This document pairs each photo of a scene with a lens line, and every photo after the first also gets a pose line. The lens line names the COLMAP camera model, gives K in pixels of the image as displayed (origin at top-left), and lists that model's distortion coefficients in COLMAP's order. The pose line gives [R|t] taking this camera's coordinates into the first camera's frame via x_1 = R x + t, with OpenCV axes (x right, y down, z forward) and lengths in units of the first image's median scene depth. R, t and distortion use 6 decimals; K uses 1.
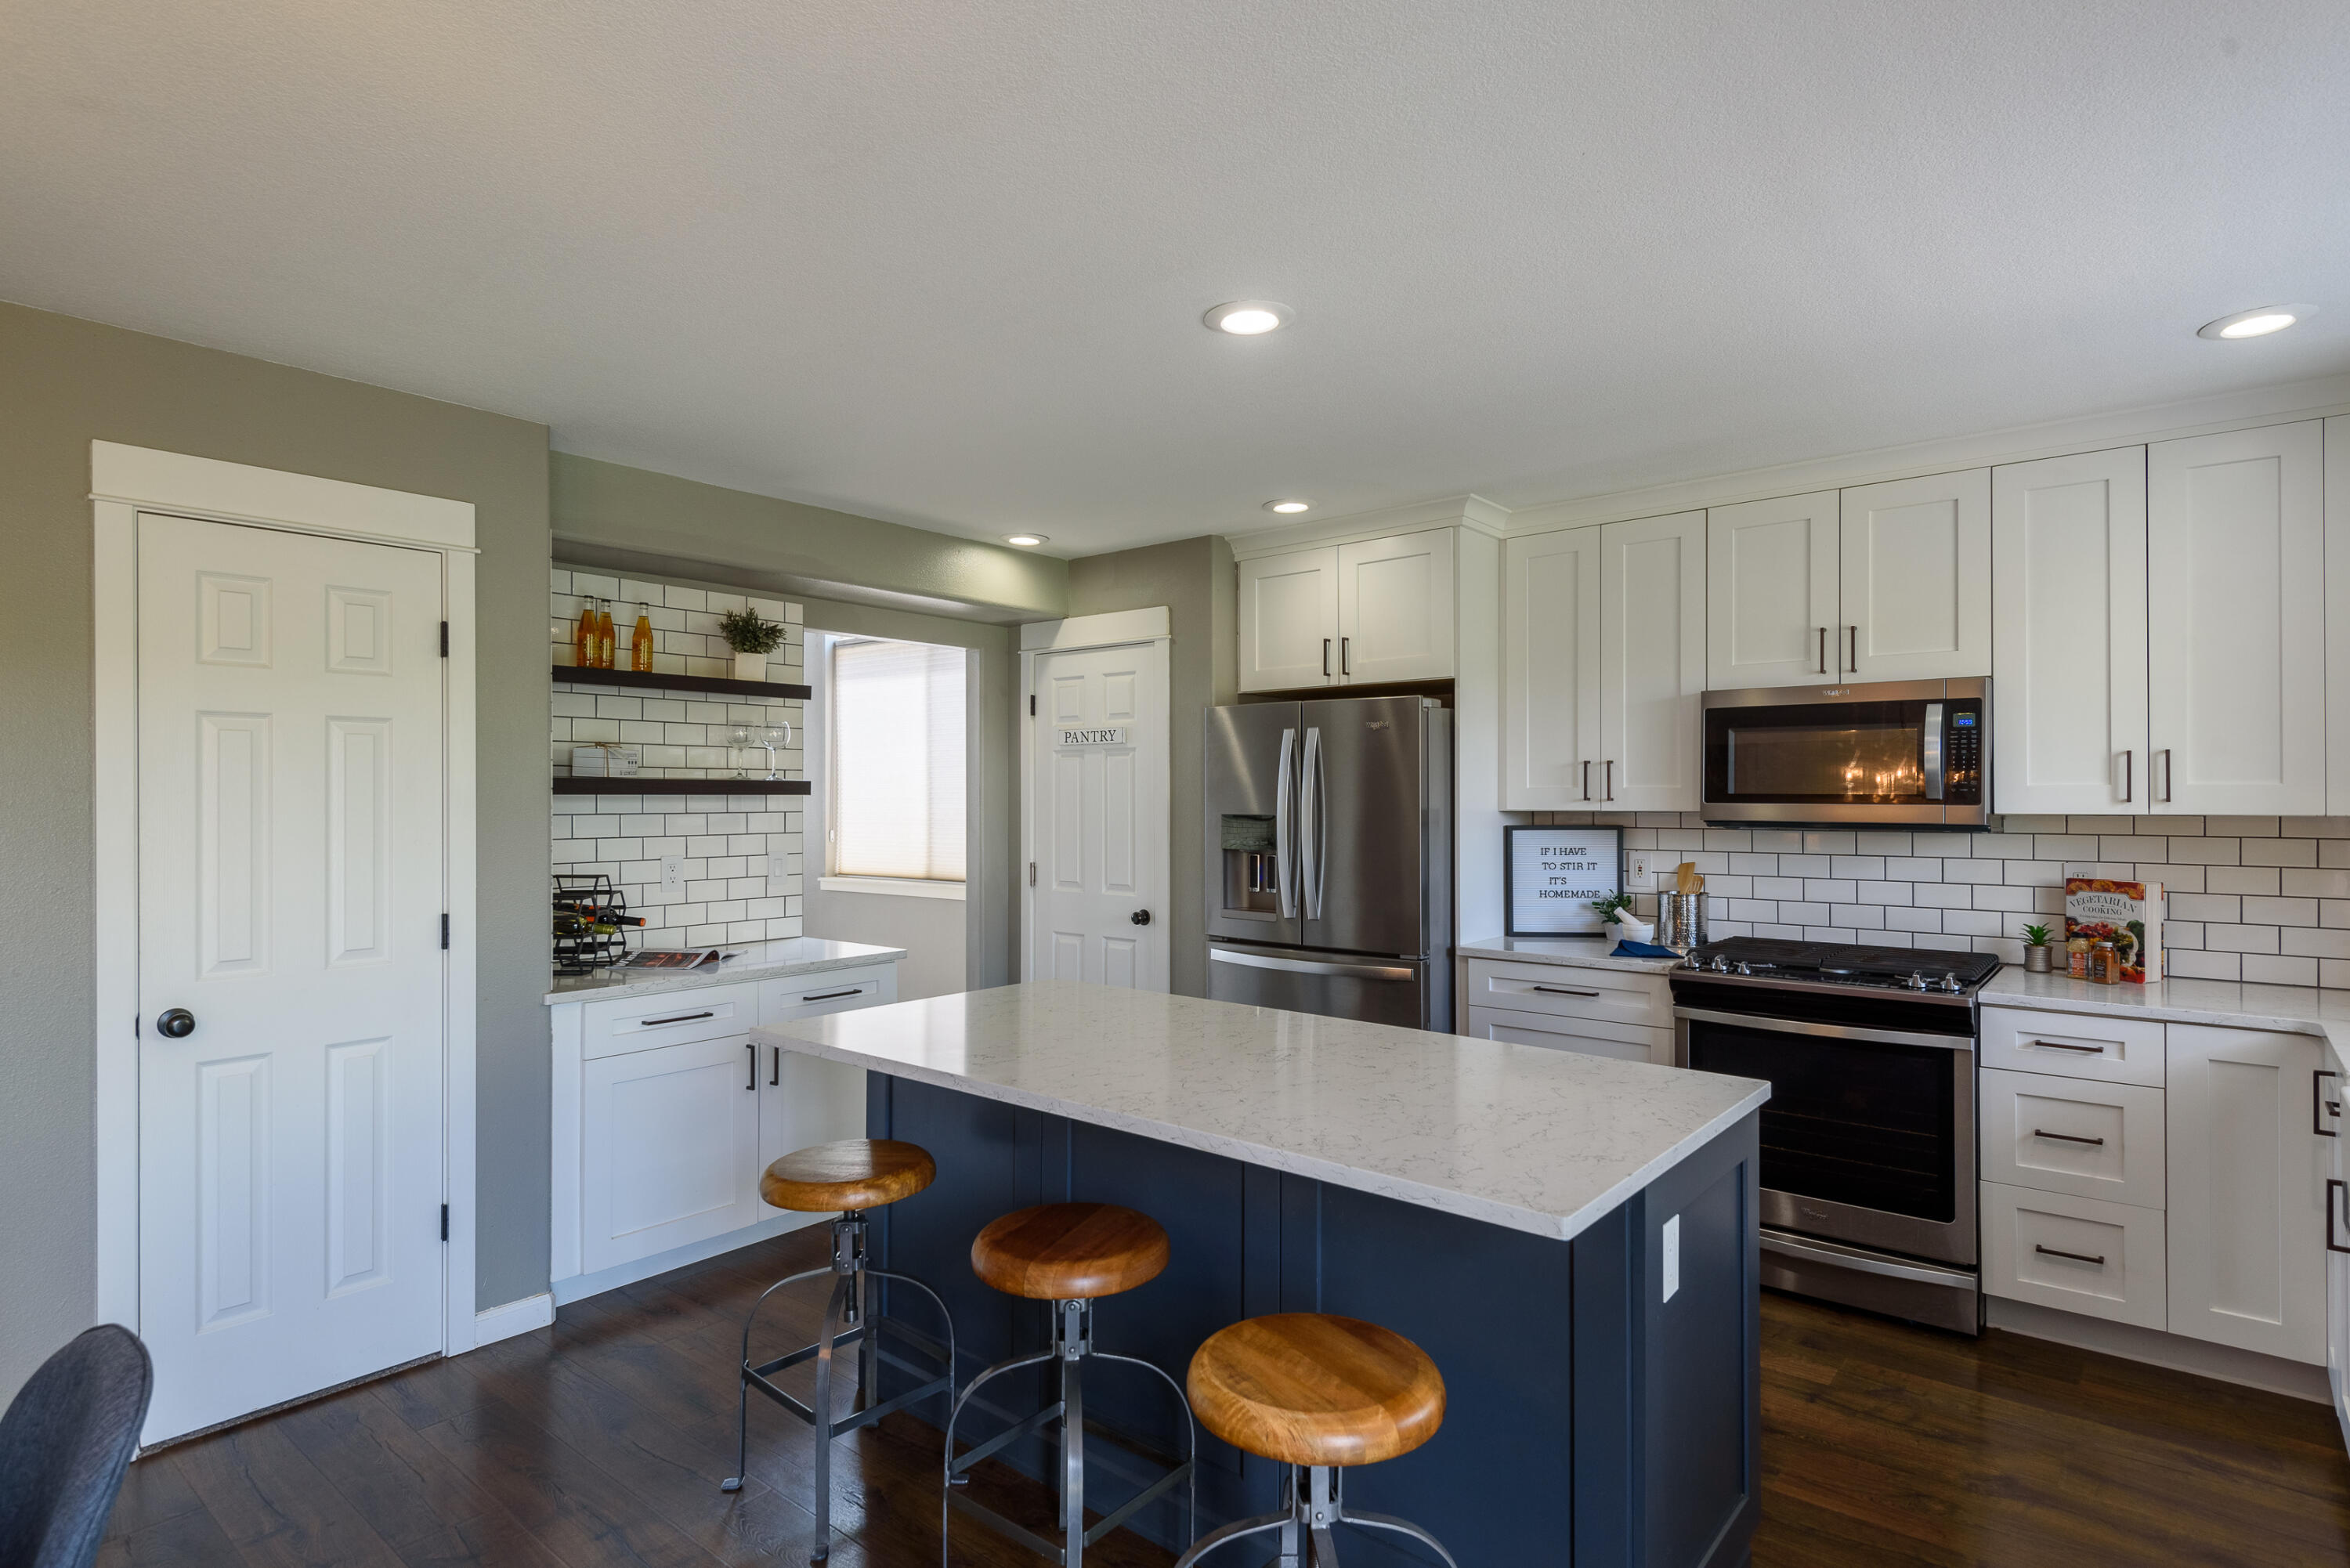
lens RADIAL K [[1216.9, 0, 1191.1], [0, 1216.9, 789.7], [0, 0, 1]] dist [0.035610, -0.023970]
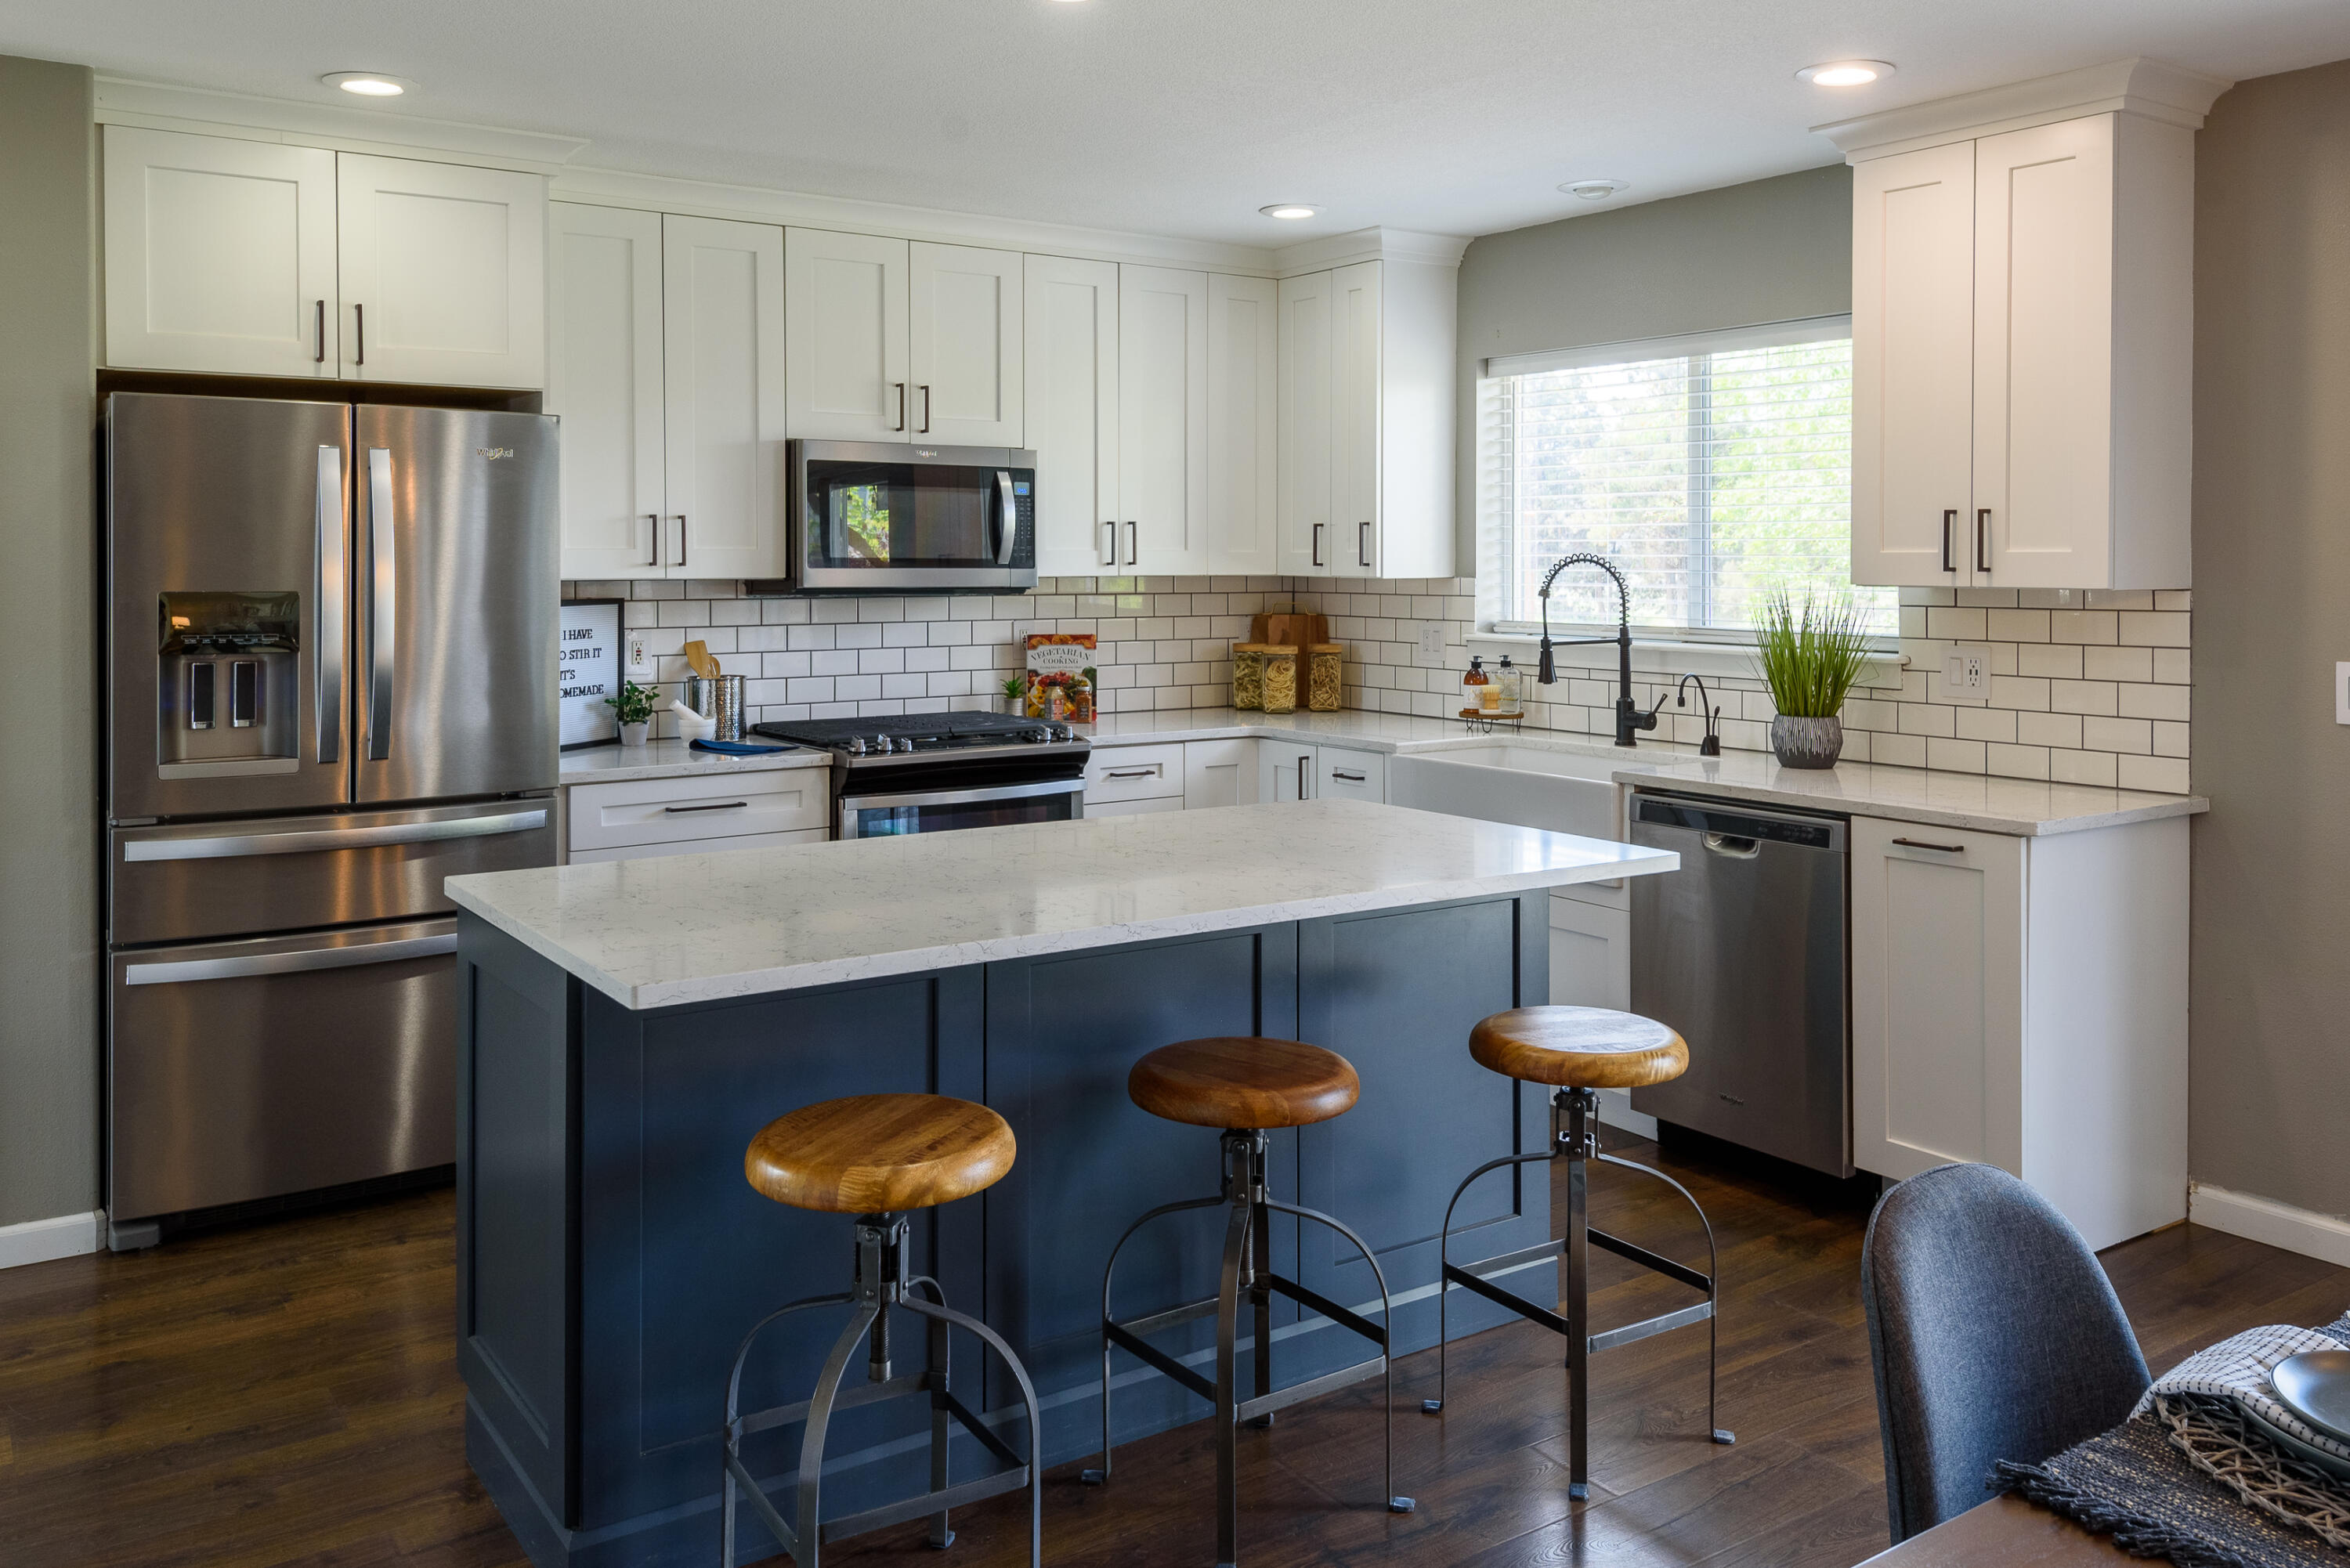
lens RADIAL K [[1830.6, 0, 1206.5], [0, 1830.6, 571.1], [0, 0, 1]] dist [0.026232, -0.006951]
pose [[0.261249, -0.004868, 0.965259, -0.785286], [-0.005303, 0.999965, 0.006479, 0.003266], [-0.965257, -0.006812, 0.261214, 0.396977]]
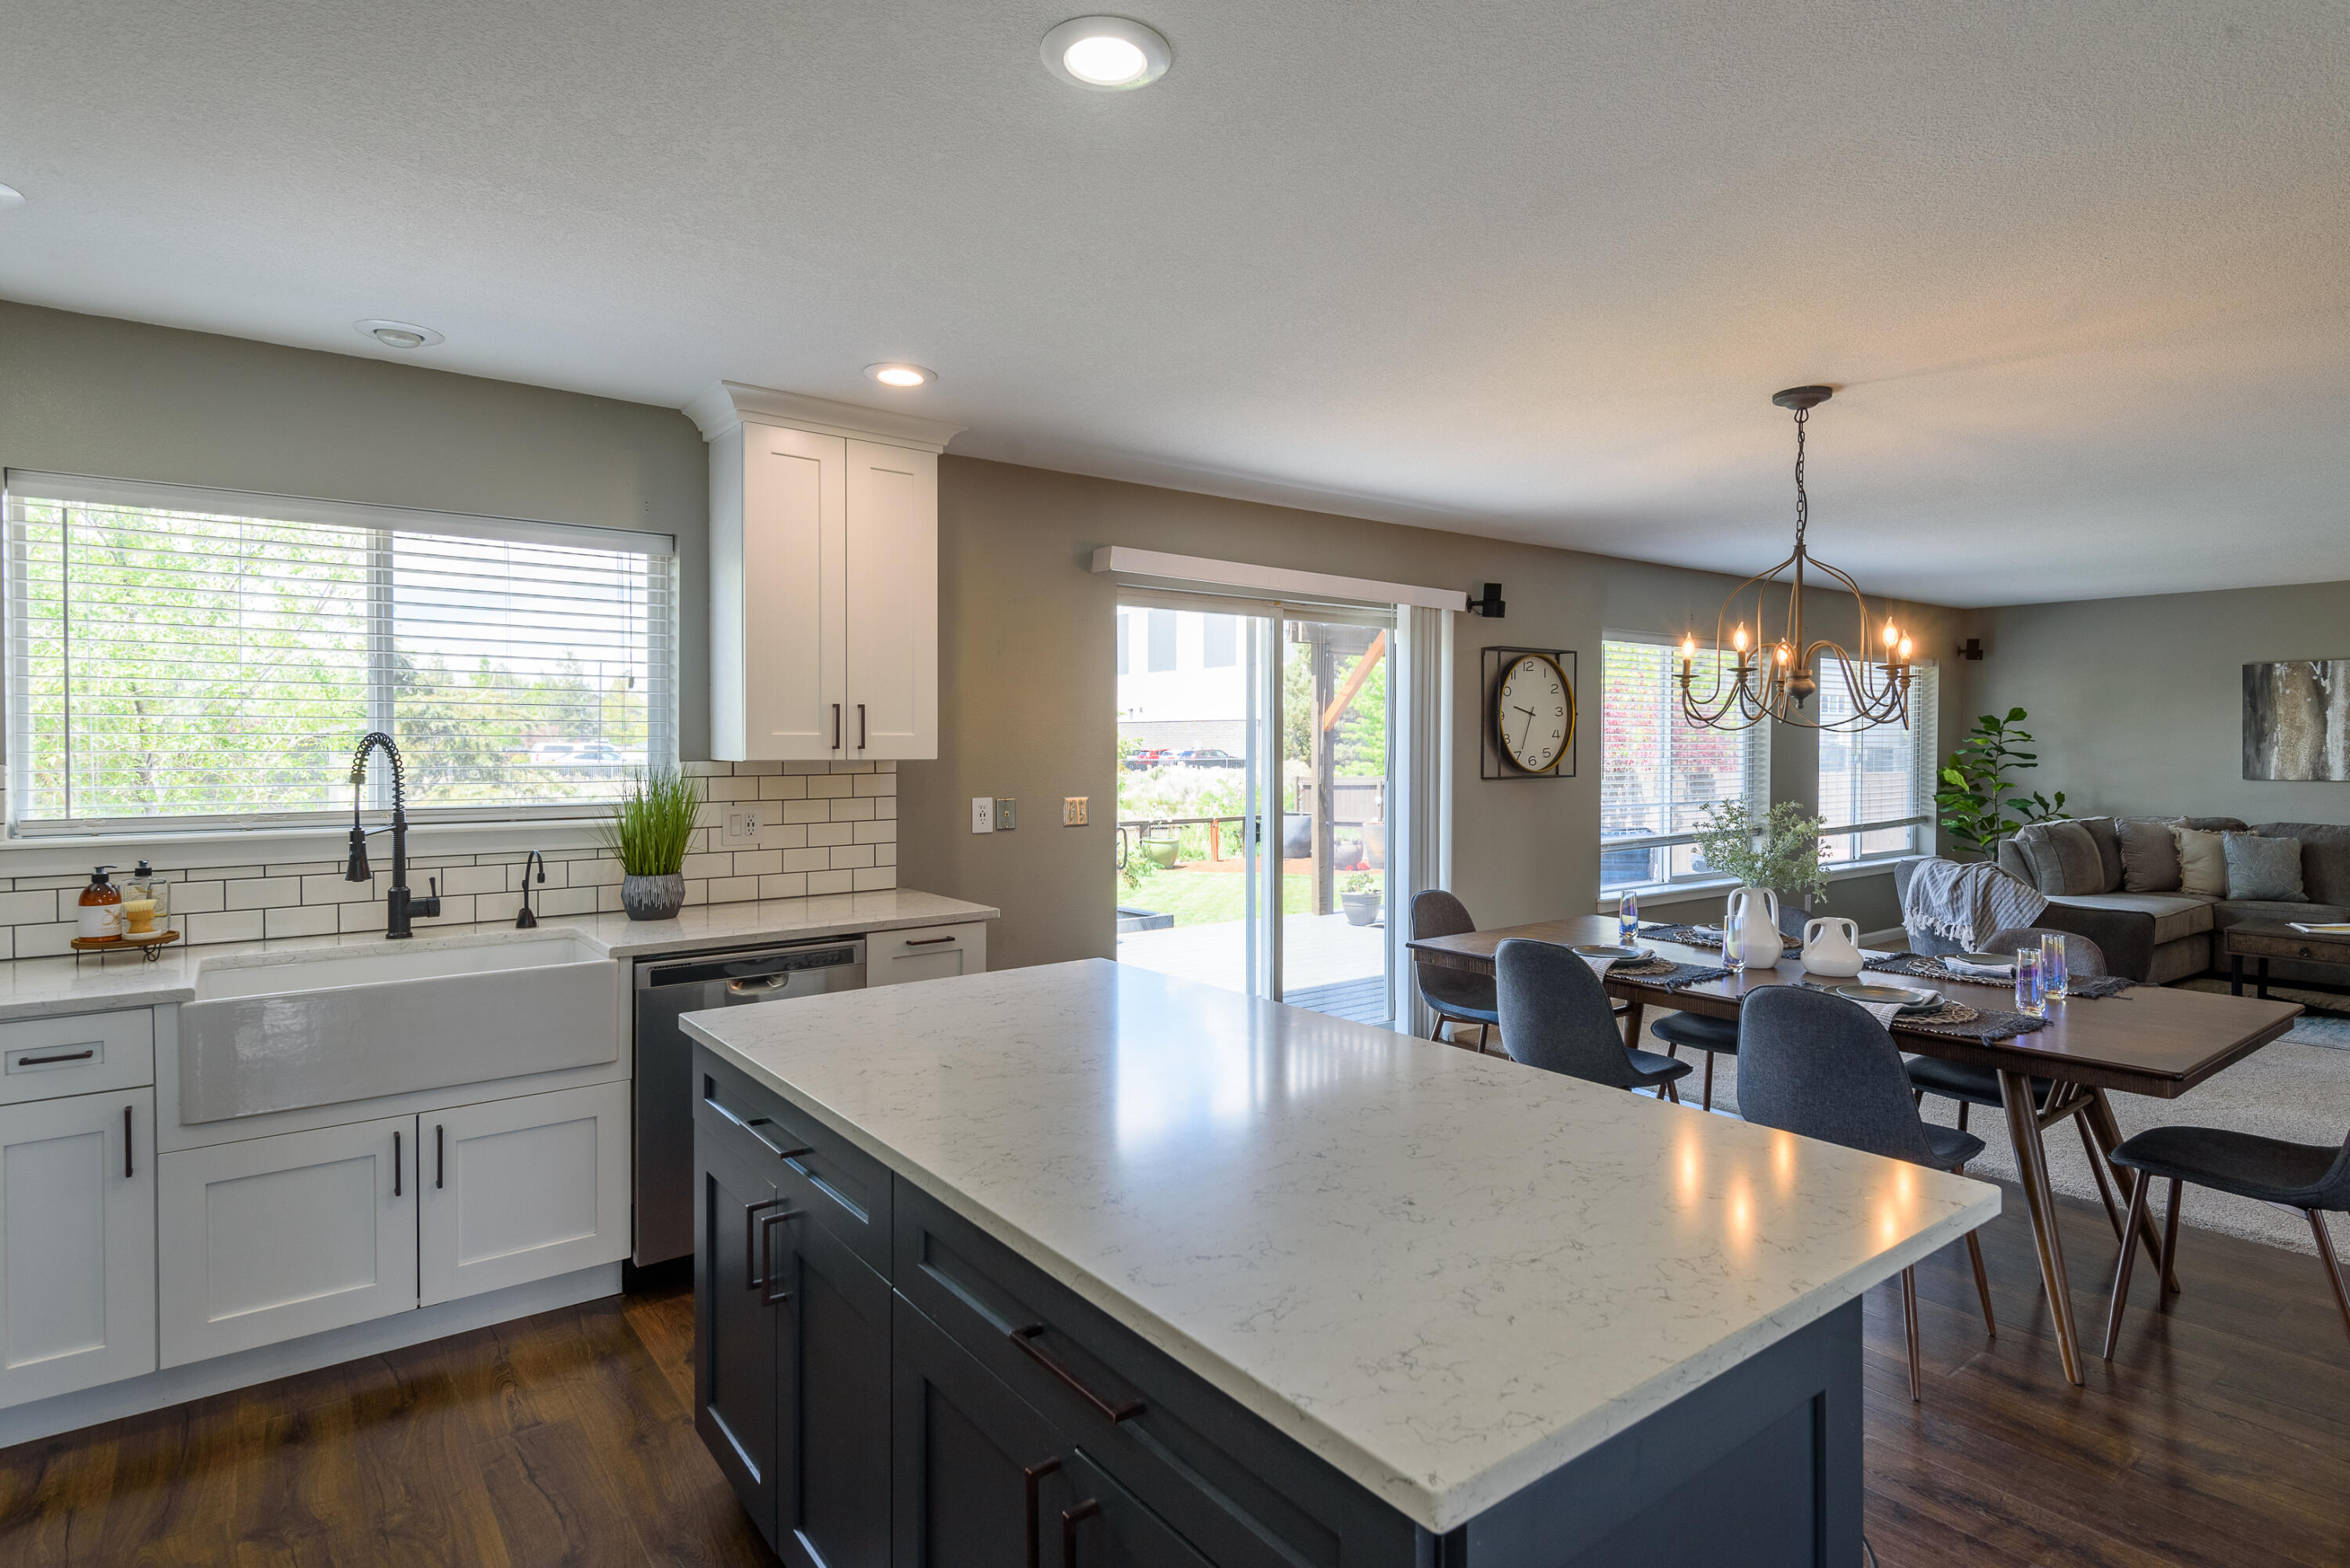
lens RADIAL K [[1208.6, 0, 1182.5], [0, 1208.6, 757.8], [0, 0, 1]] dist [0.033874, -0.023838]
pose [[-0.975012, -0.002530, 0.222140, -0.108512], [-0.000636, 0.999963, 0.008597, 0.006868], [-0.222153, 0.008241, -0.974977, 1.159169]]
